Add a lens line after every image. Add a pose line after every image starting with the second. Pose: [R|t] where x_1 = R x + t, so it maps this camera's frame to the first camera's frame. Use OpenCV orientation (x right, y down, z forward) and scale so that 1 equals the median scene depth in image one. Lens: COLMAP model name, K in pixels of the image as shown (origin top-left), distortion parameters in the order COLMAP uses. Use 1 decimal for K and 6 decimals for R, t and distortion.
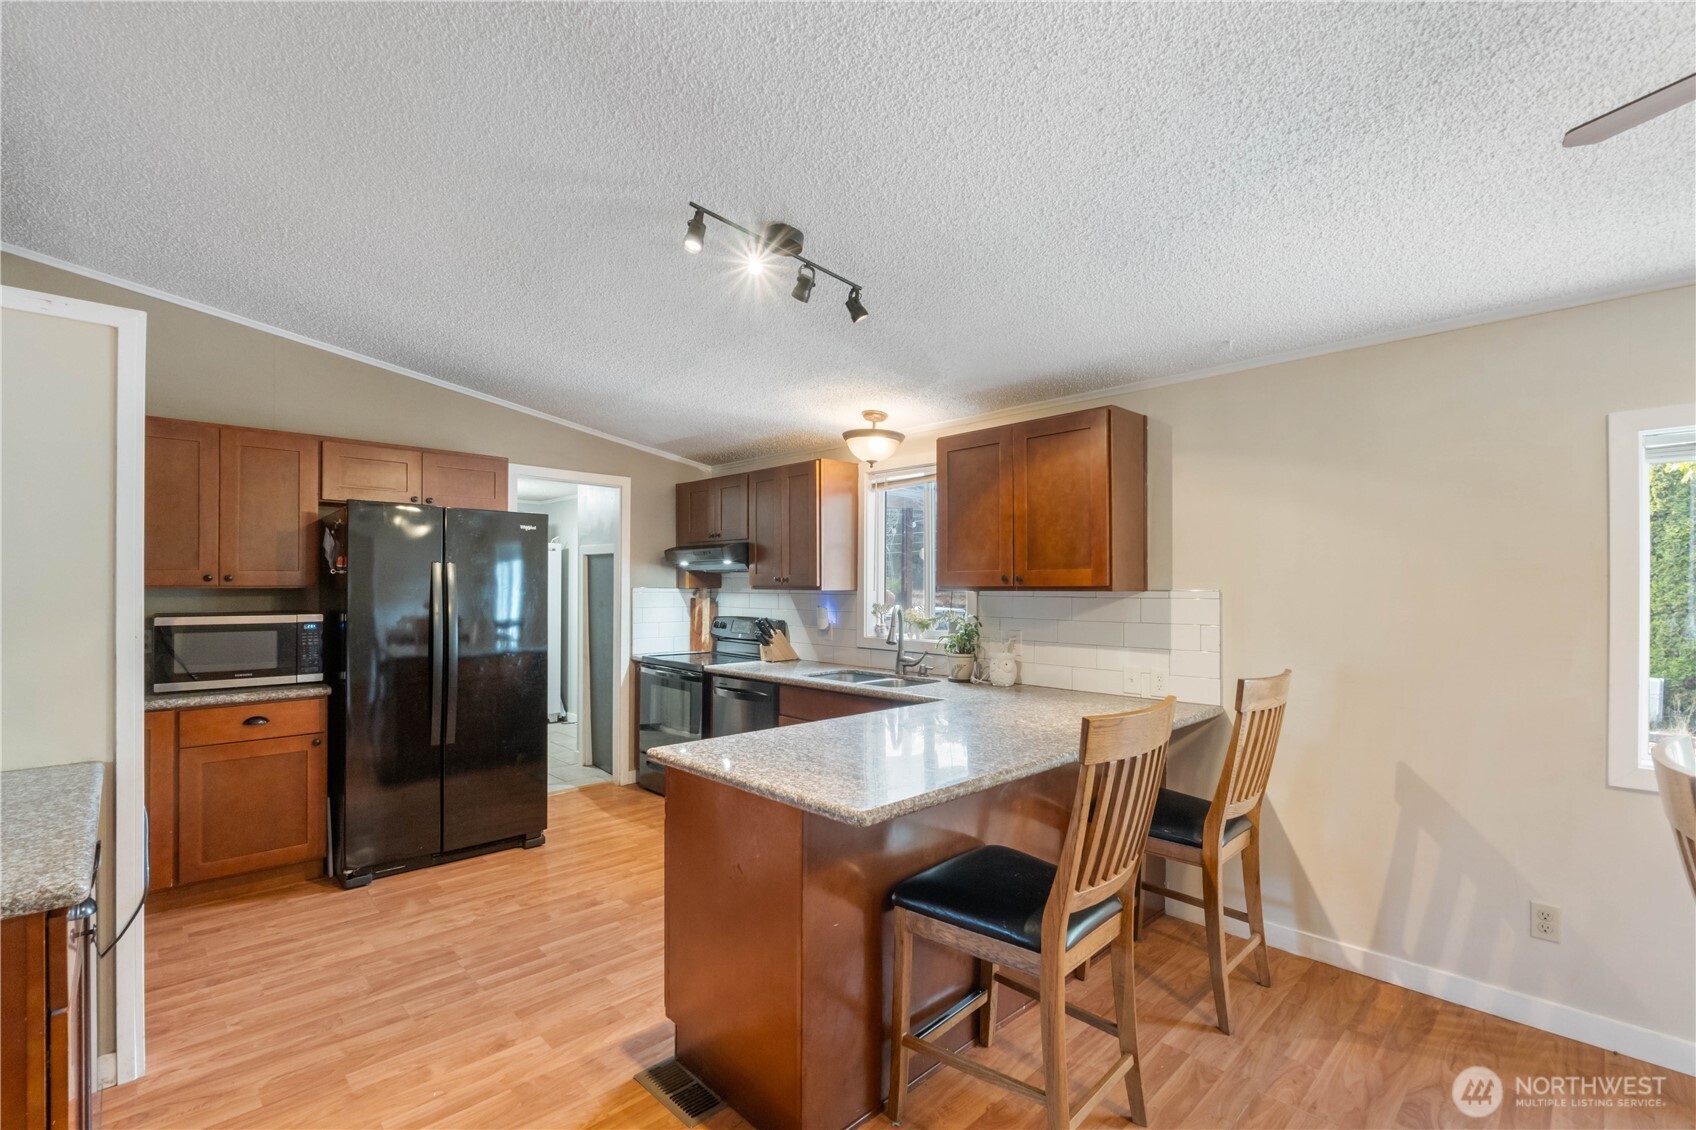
lens RADIAL K [[746.8, 0, 850.3], [0, 746.8, 588.3], [0, 0, 1]] dist [-0.000677, -0.000067]
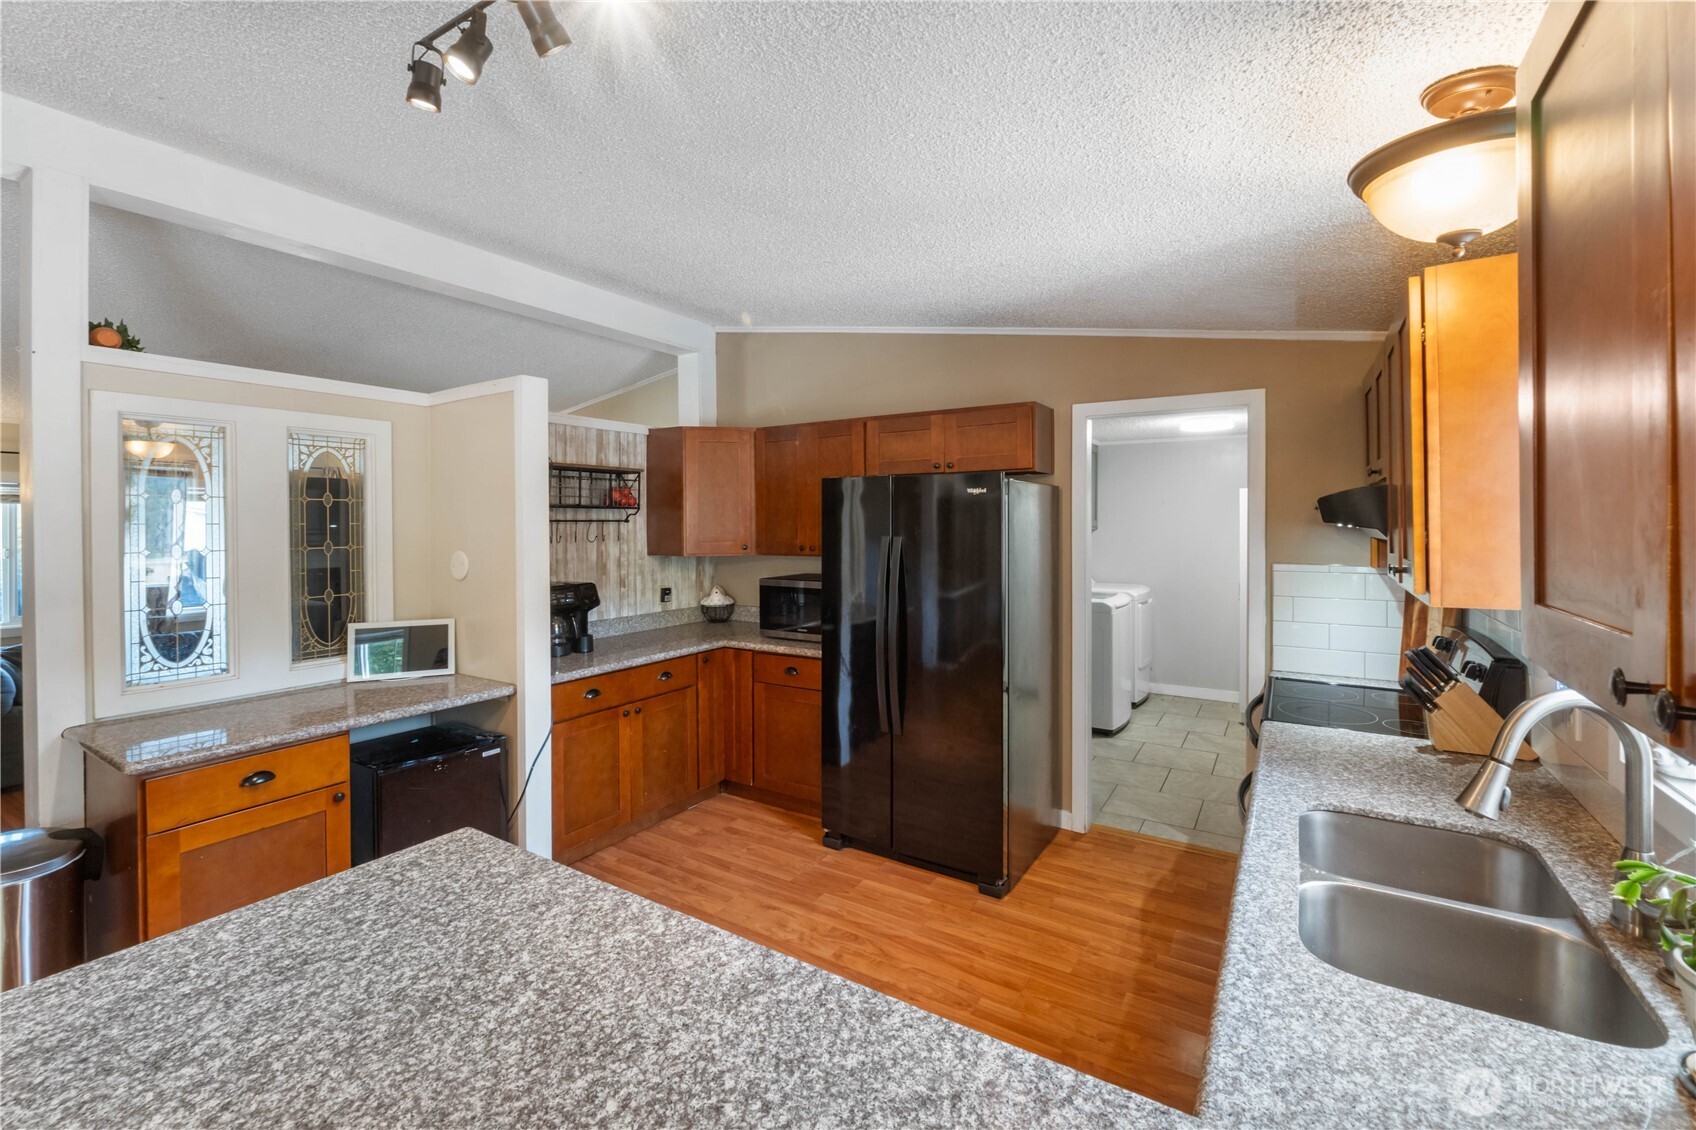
lens RADIAL K [[720.8, 0, 844.2], [0, 720.8, 532.4], [0, 0, 1]] dist [-0.000458, -0.000216]
pose [[0.231491, 0.004524, -0.972826, 0.318369], [0.001409, 0.999987, 0.004985, -0.045747], [0.972836, -0.002524, 0.231482, 0.772644]]
